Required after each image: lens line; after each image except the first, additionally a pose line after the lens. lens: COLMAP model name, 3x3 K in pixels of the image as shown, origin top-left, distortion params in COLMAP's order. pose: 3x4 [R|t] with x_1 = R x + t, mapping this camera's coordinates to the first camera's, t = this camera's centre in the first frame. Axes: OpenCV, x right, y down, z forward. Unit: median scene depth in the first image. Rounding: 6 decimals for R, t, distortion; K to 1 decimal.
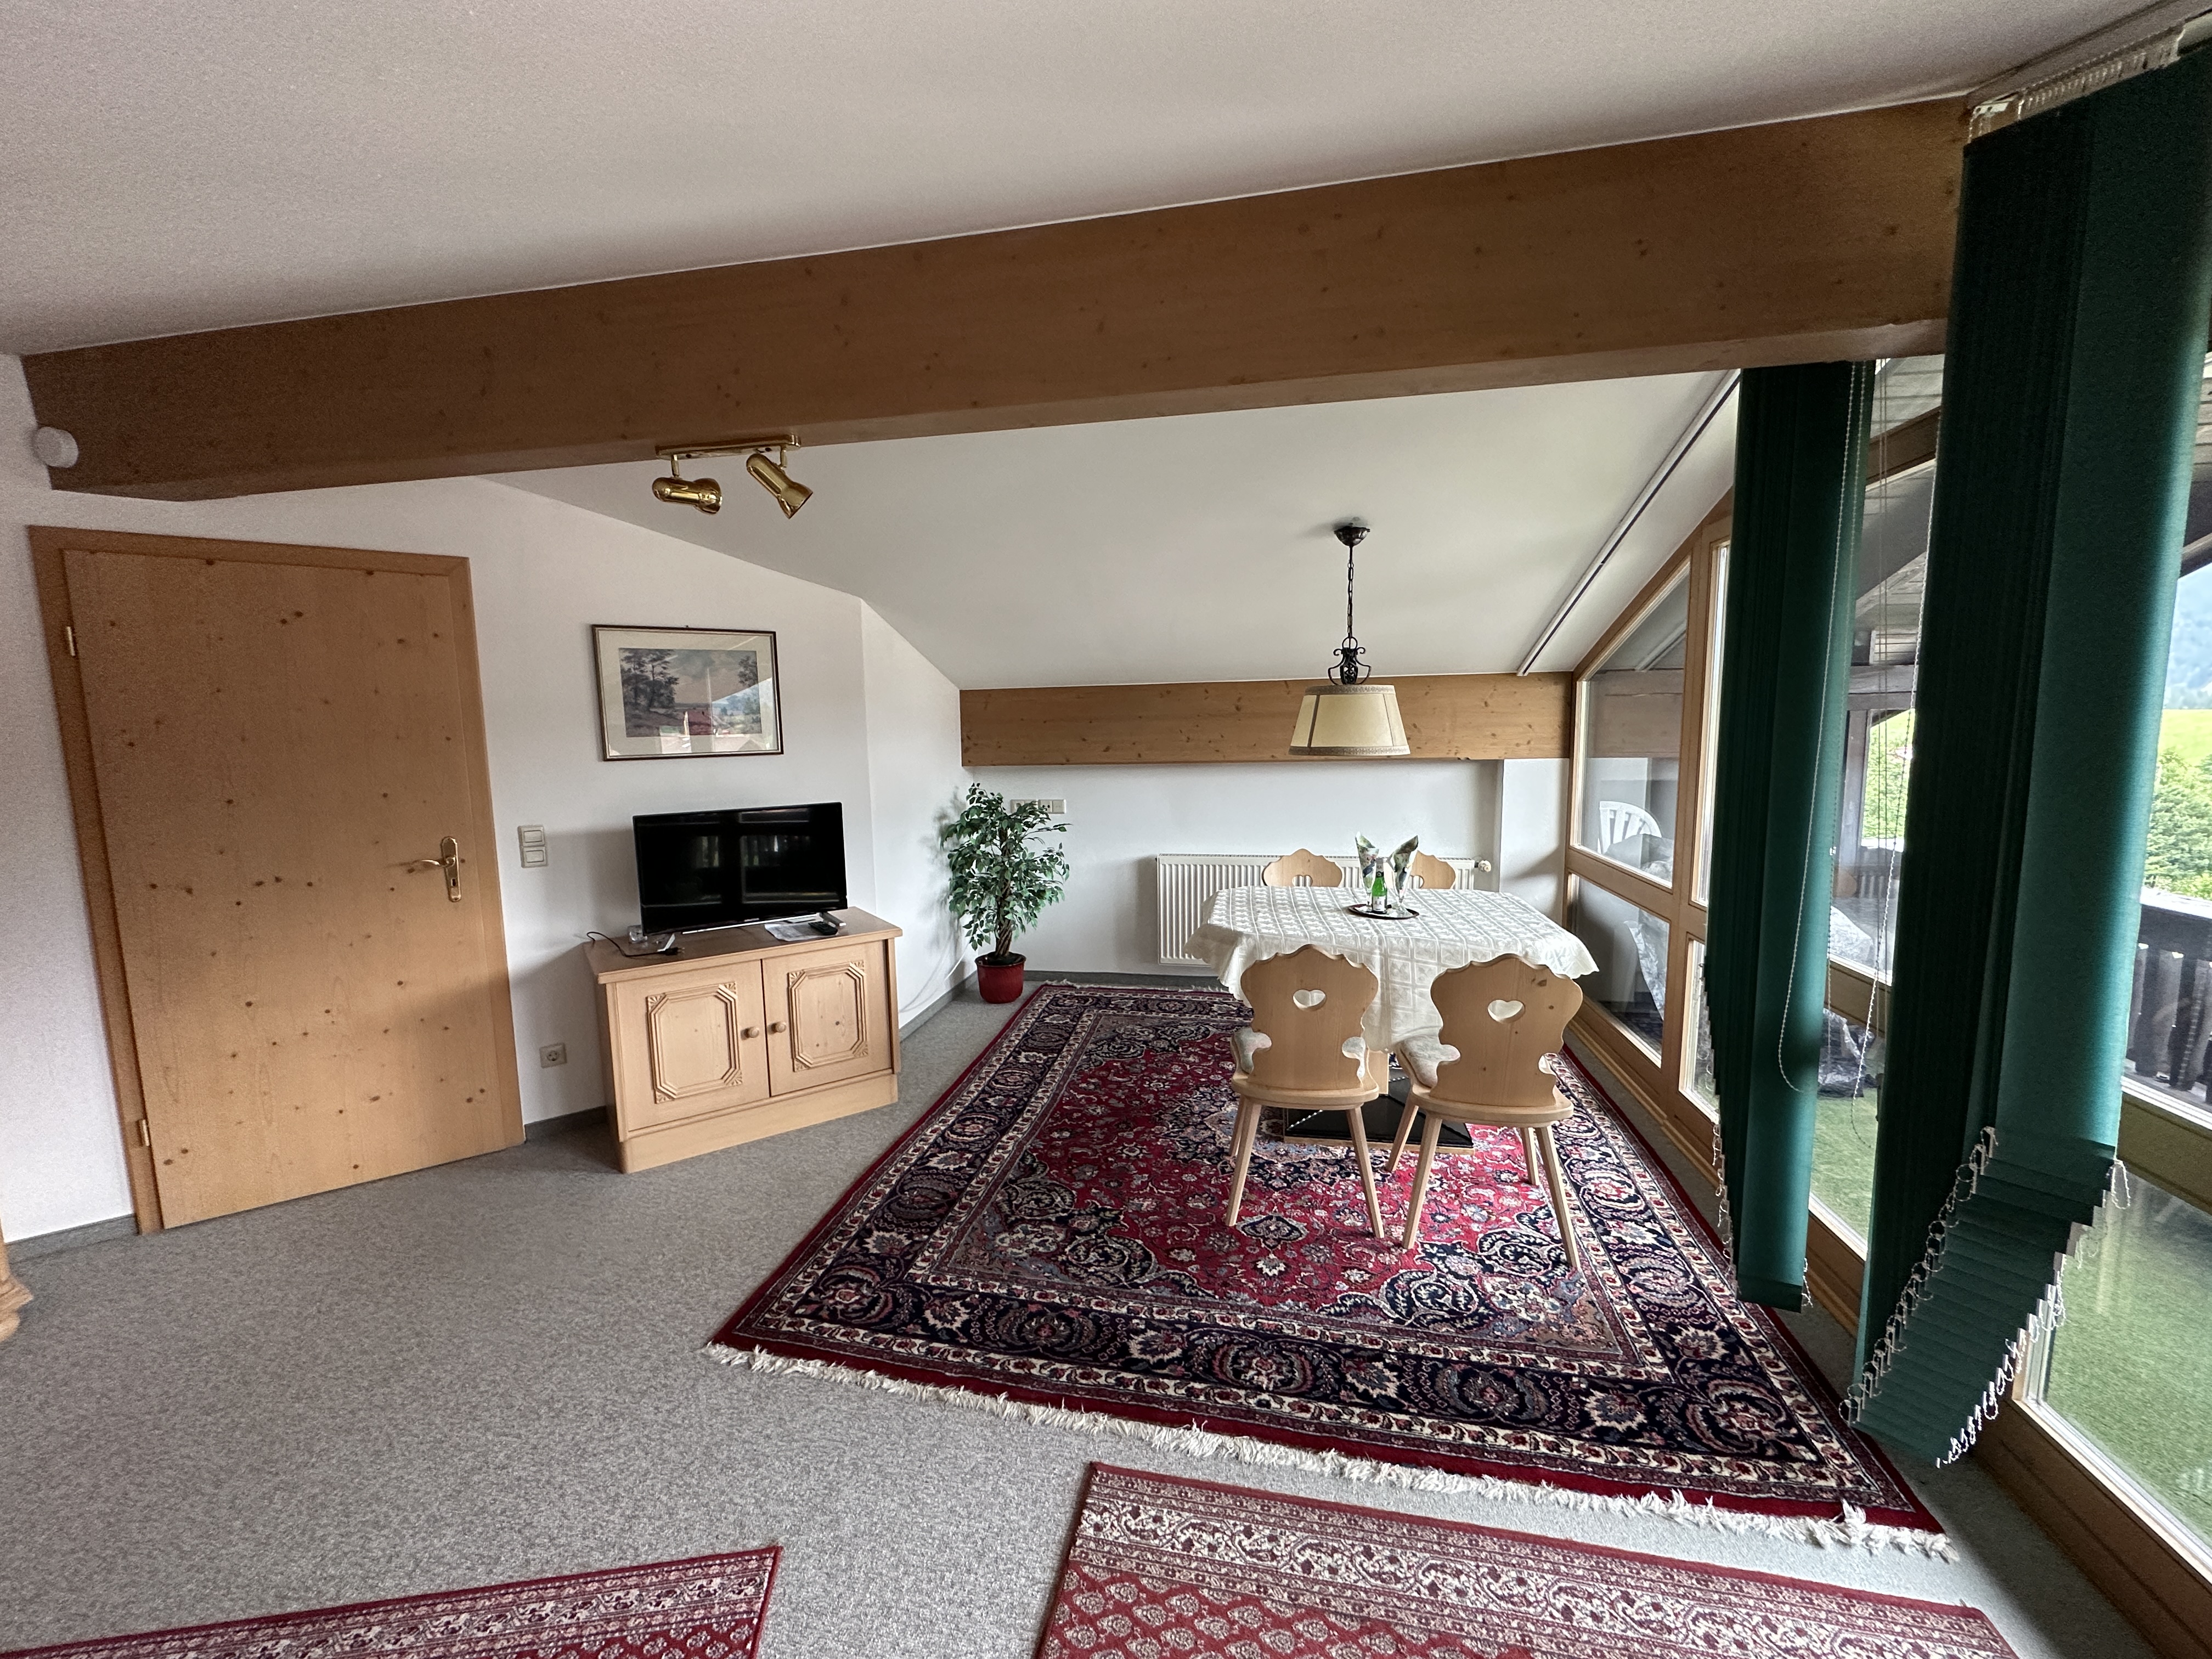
lens RADIAL K [[883.0, 0, 1102.3], [0, 883.0, 829.8], [0, 0, 1]] dist [-0.003430, 0.000035]
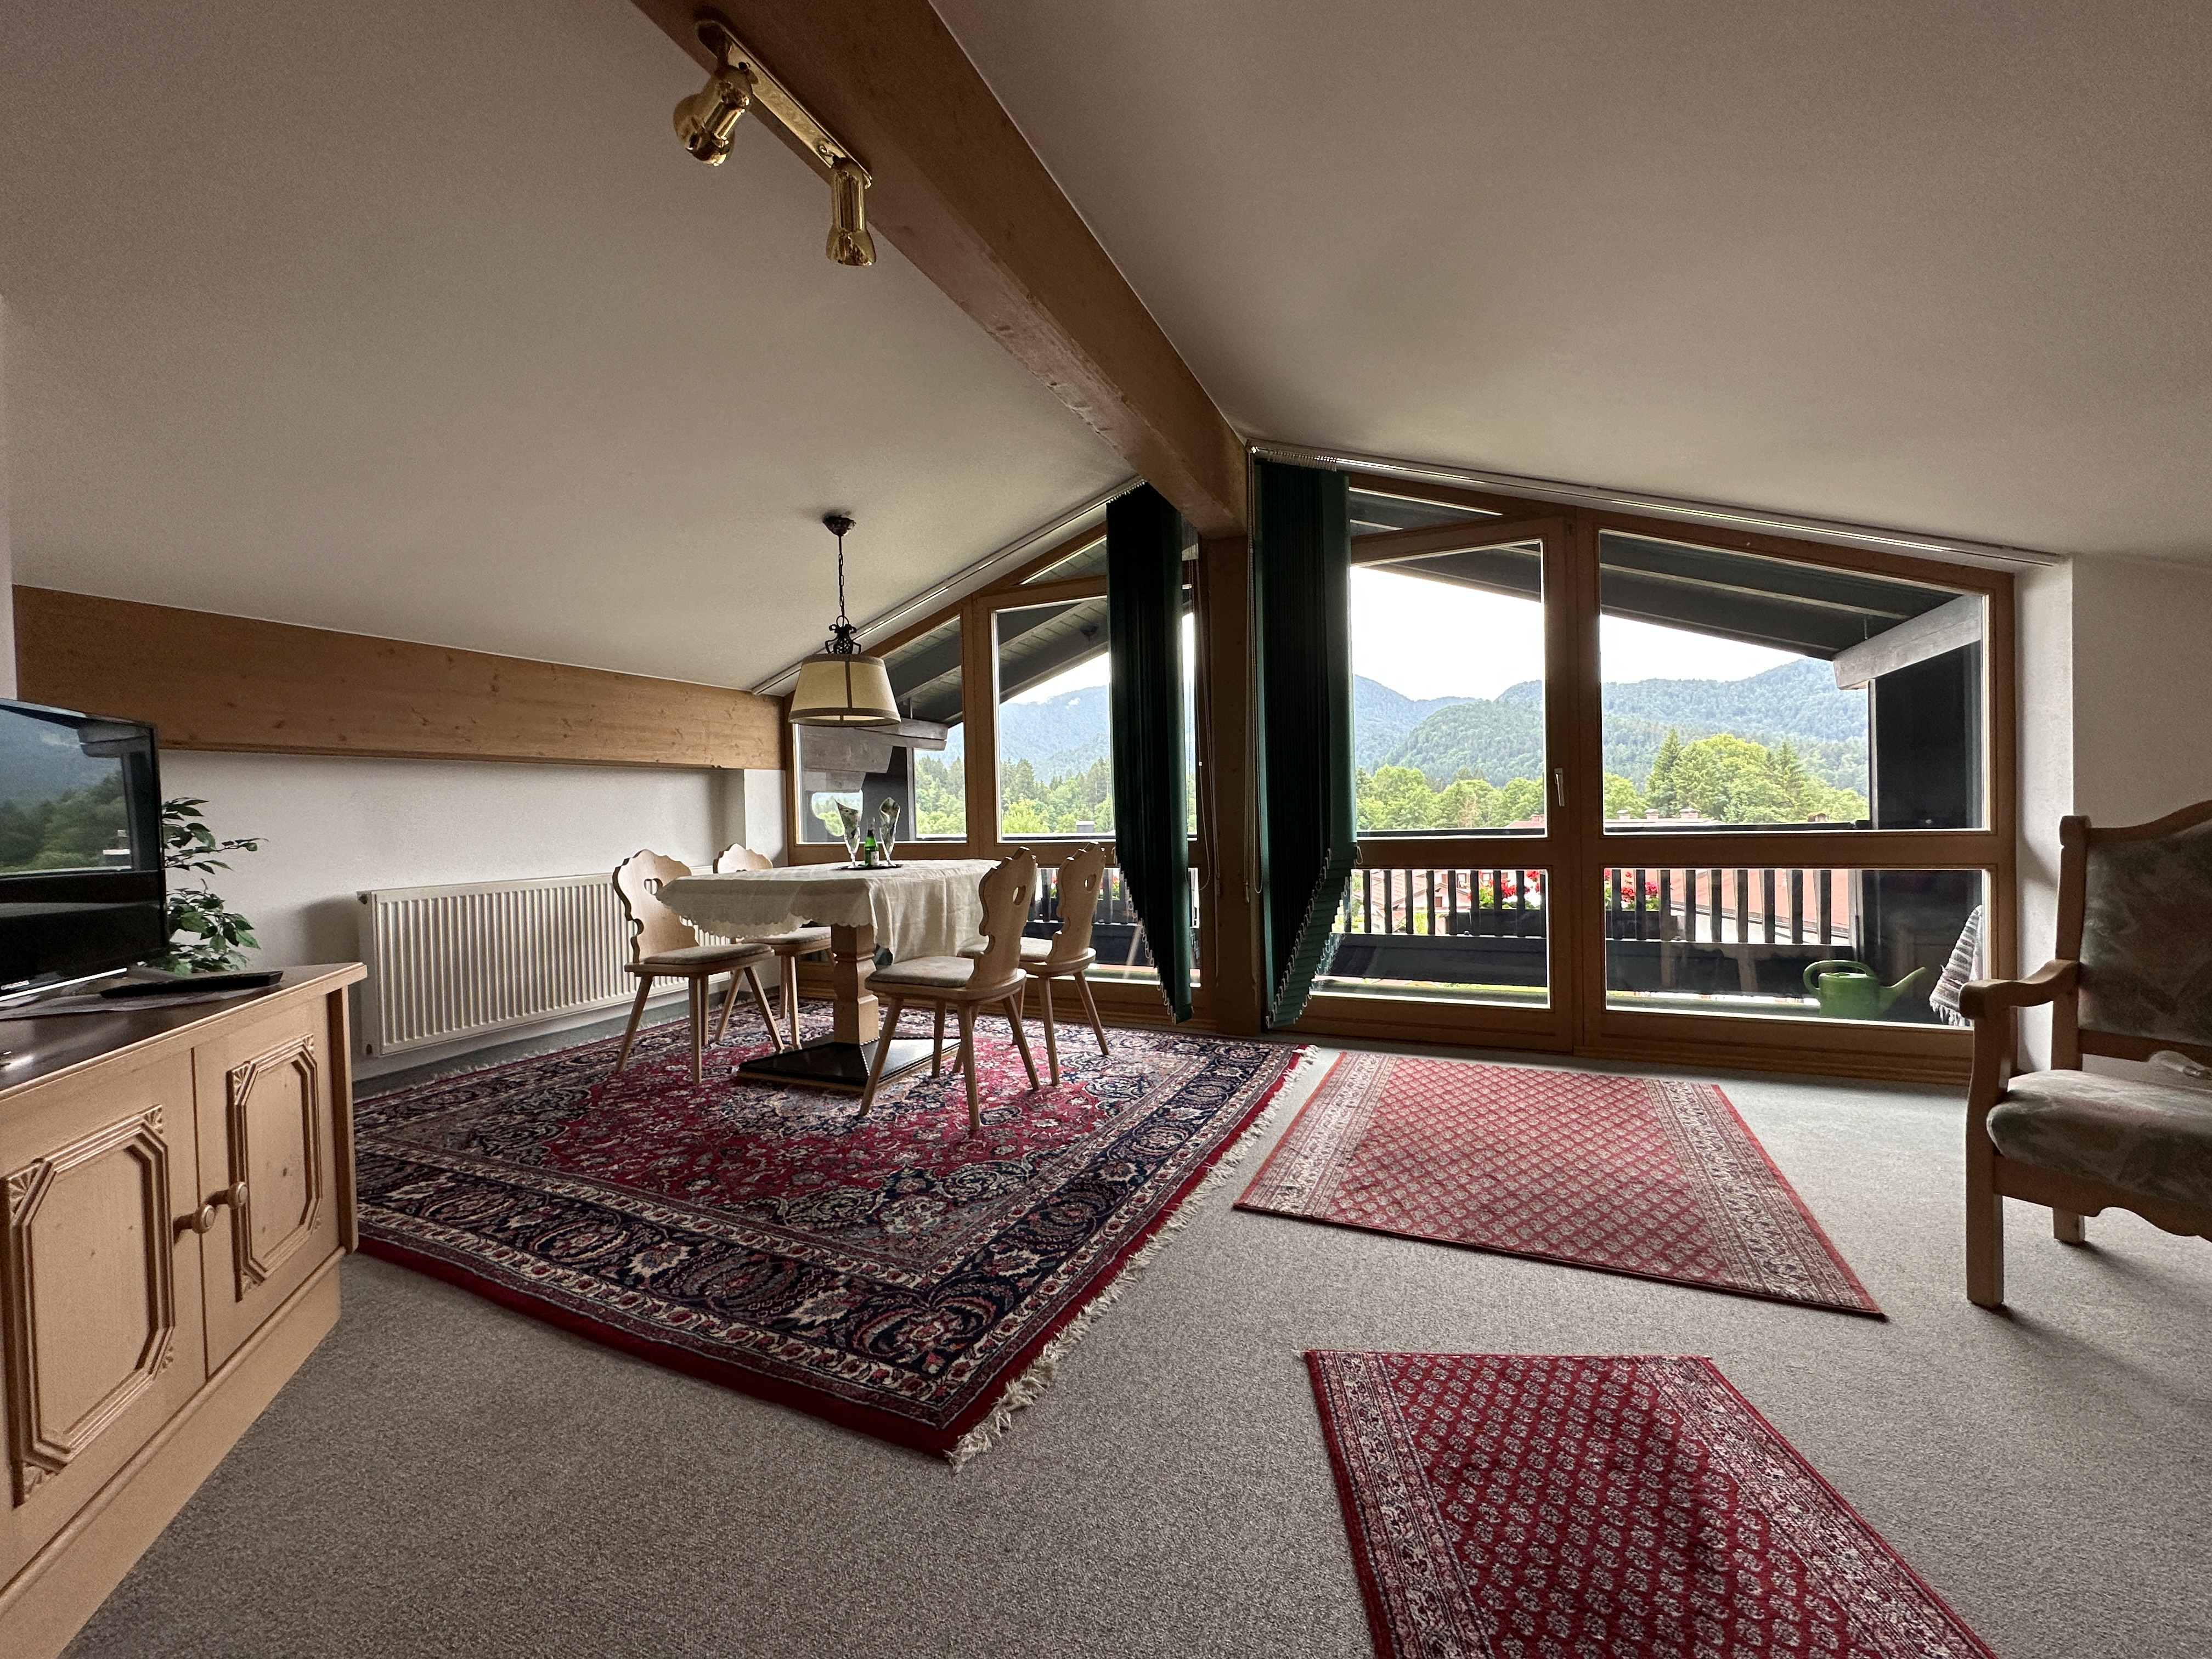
lens RADIAL K [[883.0, 0, 1103.3], [0, 883.0, 837.5], [0, 0, 1]] dist [-0.003430, 0.000035]
pose [[0.218113, -0.012275, 0.975846, -1.035865], [0.135758, 0.990581, -0.017883, 0.168914], [-0.966435, 0.136379, 0.217725, 0.693606]]
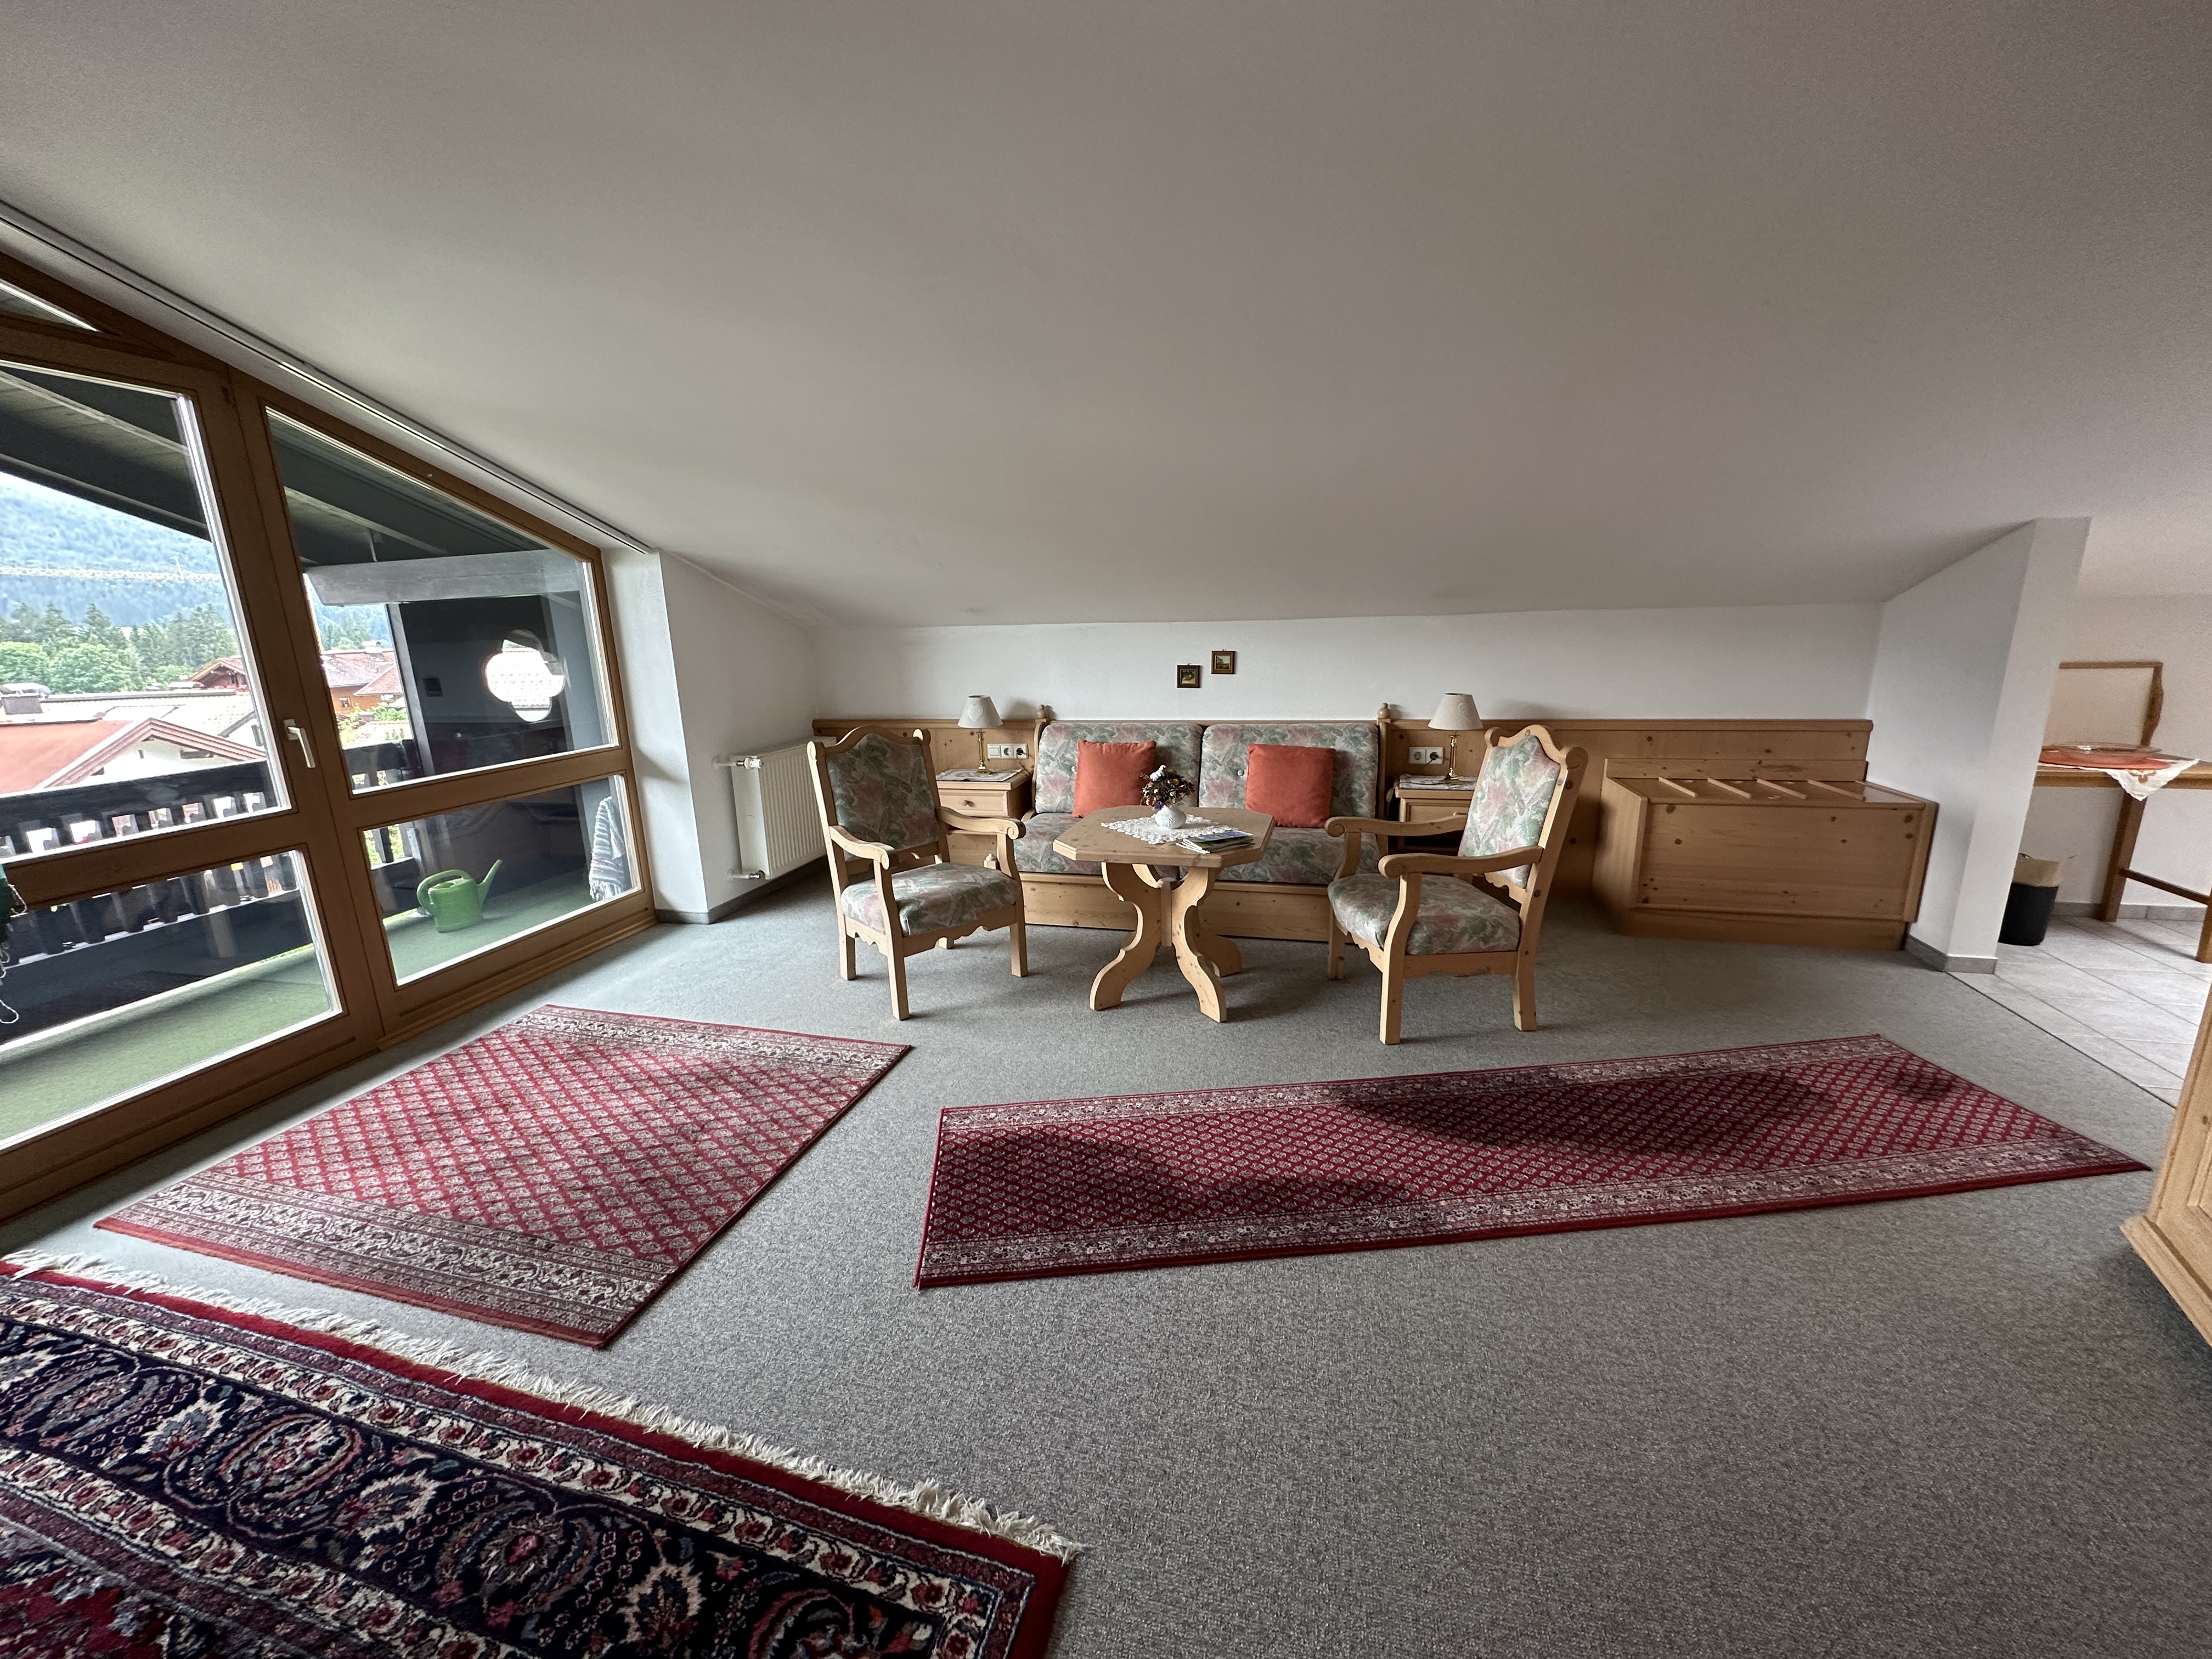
lens RADIAL K [[883.0, 0, 1112.5], [0, 883.0, 822.5], [0, 0, 1]] dist [-0.003430, 0.000035]
pose [[-0.997869, 0.031825, 0.056966, -0.528874], [0.049272, 0.939844, 0.338033, -0.095695], [-0.042781, 0.340119, -0.939409, 1.394132]]
